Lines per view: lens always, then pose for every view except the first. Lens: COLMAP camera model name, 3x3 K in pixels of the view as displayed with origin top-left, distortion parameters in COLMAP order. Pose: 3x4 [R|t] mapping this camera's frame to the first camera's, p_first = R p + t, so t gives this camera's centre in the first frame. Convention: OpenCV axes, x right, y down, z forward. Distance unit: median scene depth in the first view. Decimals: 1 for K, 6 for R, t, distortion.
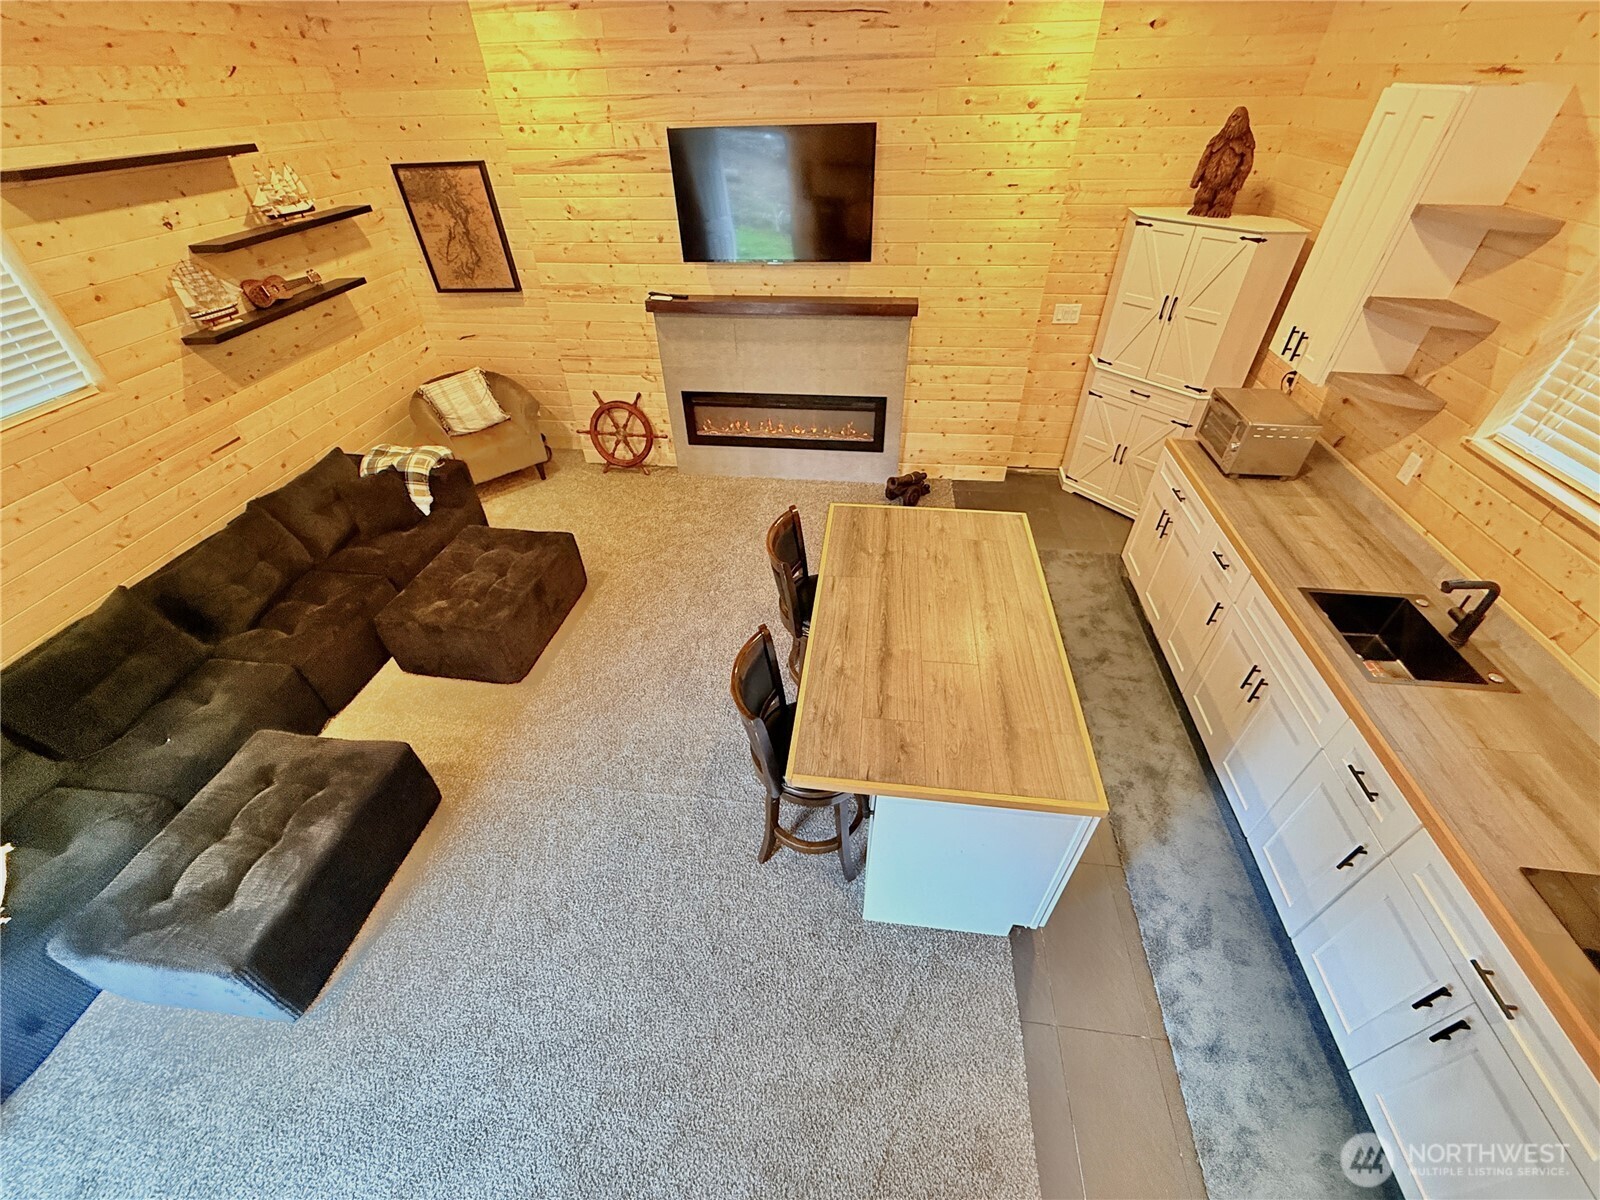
lens RADIAL K [[639.0, 0, 803.5], [0, 639.0, 603.0], [0, 0, 1]] dist [0.003175, -0.000670]
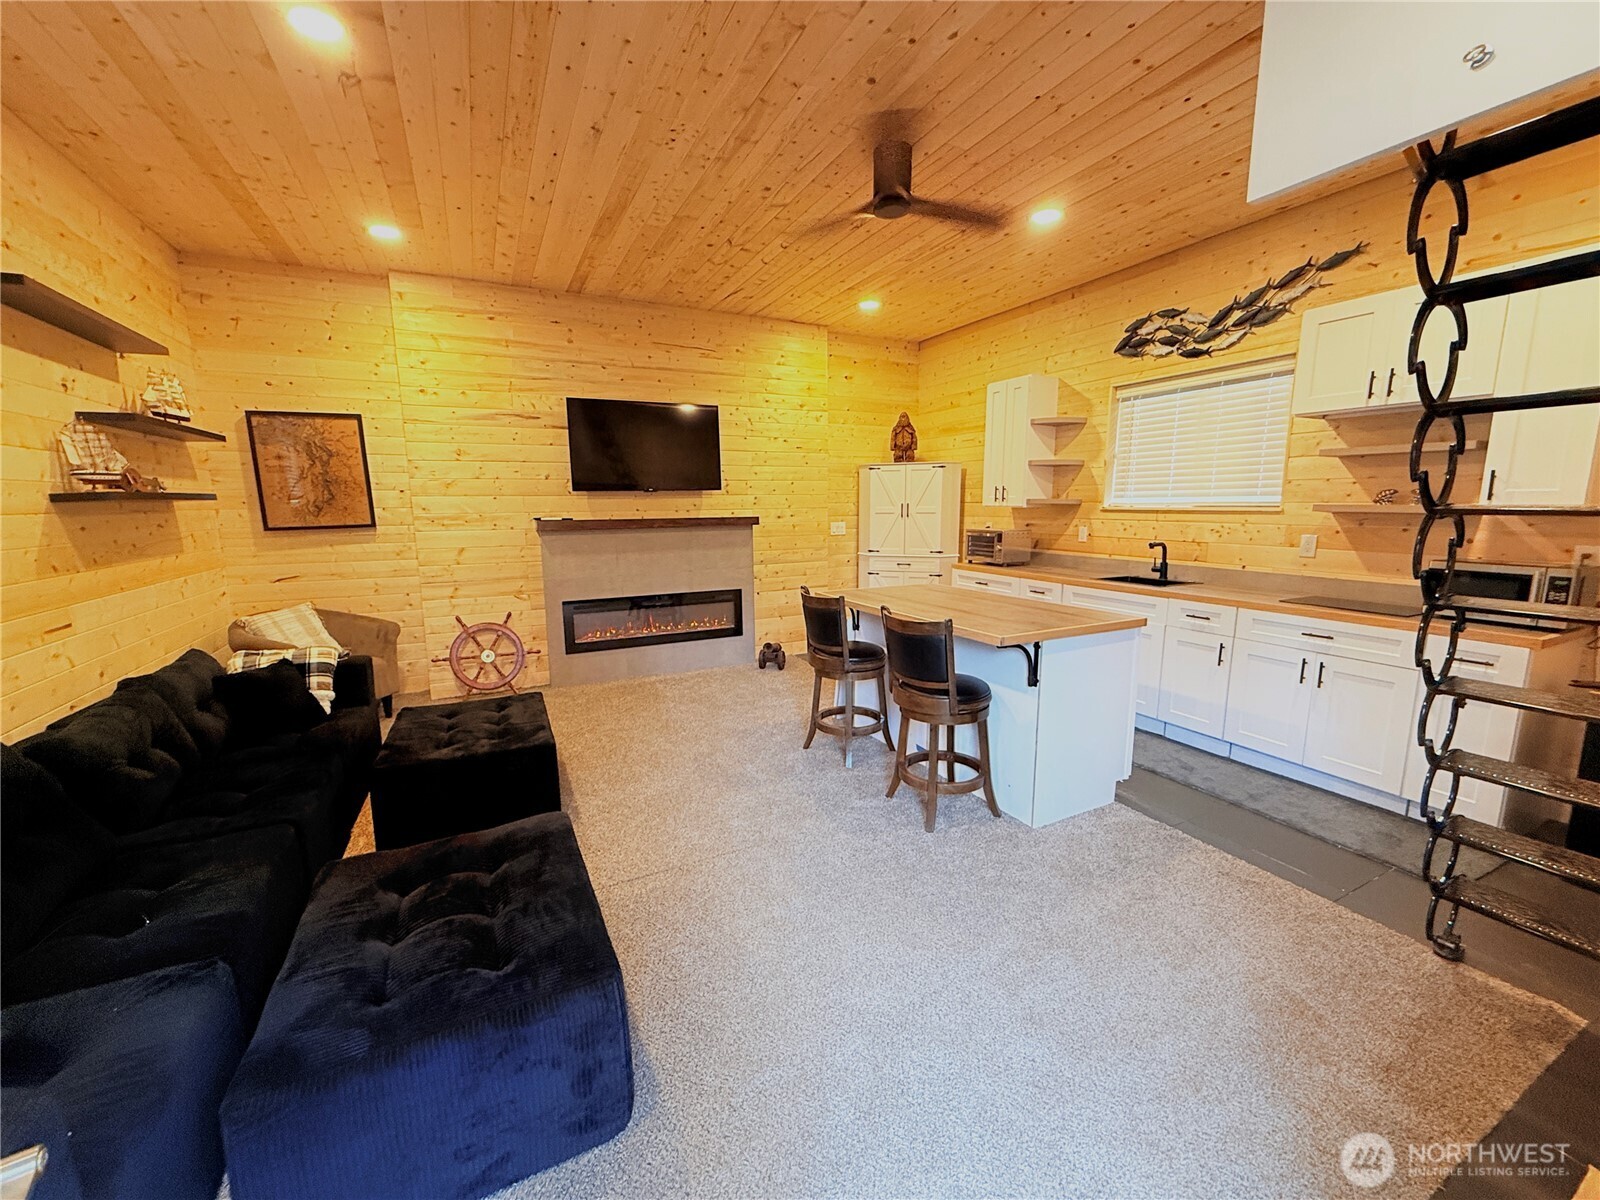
lens RADIAL K [[639.0, 0, 803.5], [0, 639.0, 603.0], [0, 0, 1]] dist [0.003175, -0.000670]
pose [[0.825575, -0.076224, 0.559121, -0.545210], [0.357163, 0.837689, -0.413173, 0.301816], [-0.436876, 0.540802, 0.718799, 0.077825]]
